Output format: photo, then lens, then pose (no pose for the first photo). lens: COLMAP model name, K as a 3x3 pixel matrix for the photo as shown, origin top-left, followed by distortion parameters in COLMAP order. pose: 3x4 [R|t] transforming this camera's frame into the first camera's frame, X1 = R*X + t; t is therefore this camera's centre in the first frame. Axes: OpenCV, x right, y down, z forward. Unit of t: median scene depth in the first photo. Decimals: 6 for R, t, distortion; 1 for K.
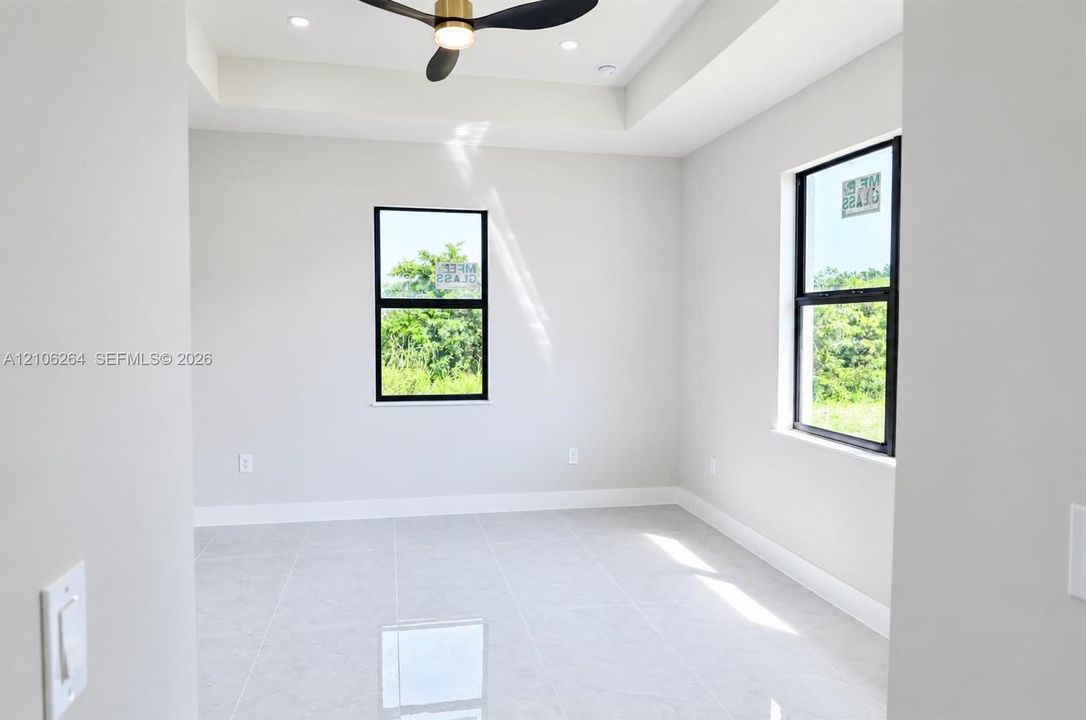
lens RADIAL K [[783.5, 0, 543.0], [0, 783.5, 360.0], [0, 0, 1]] dist [0.006367, -0.000628]
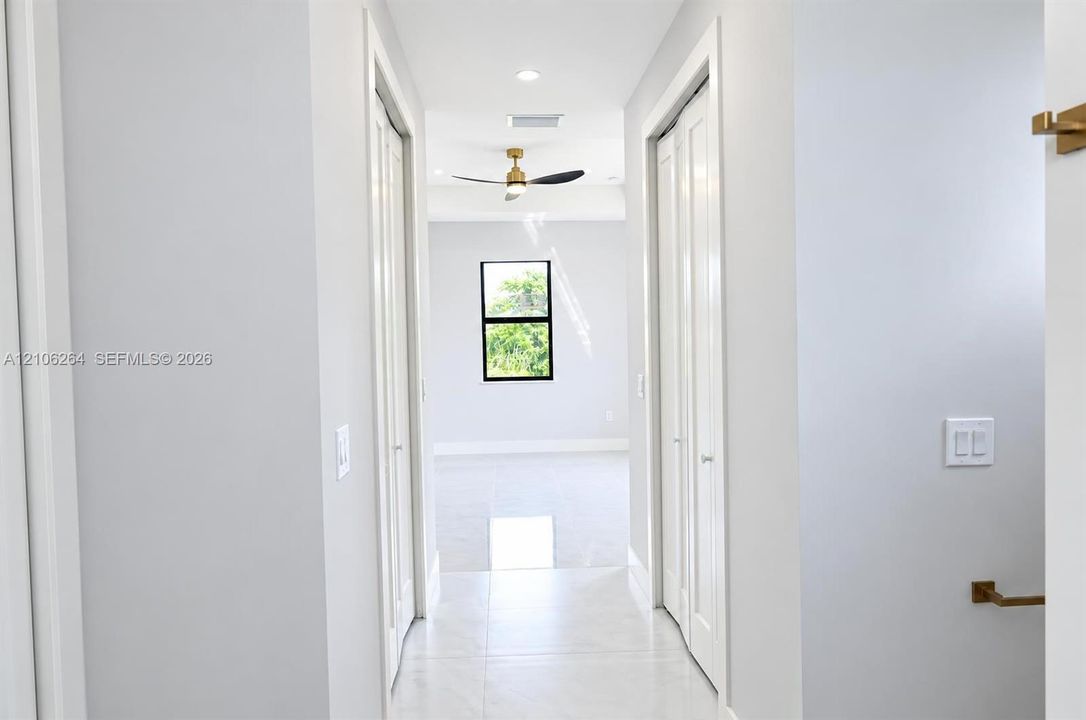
lens RADIAL K [[783.5, 0, 543.0], [0, 783.5, 360.0], [0, 0, 1]] dist [0.006367, -0.000628]
pose [[0.989624, -0.021624, -0.142043, 0.136042], [0.020621, 0.999751, -0.008527, 0.023911], [0.142192, 0.005509, 0.989824, -0.572712]]
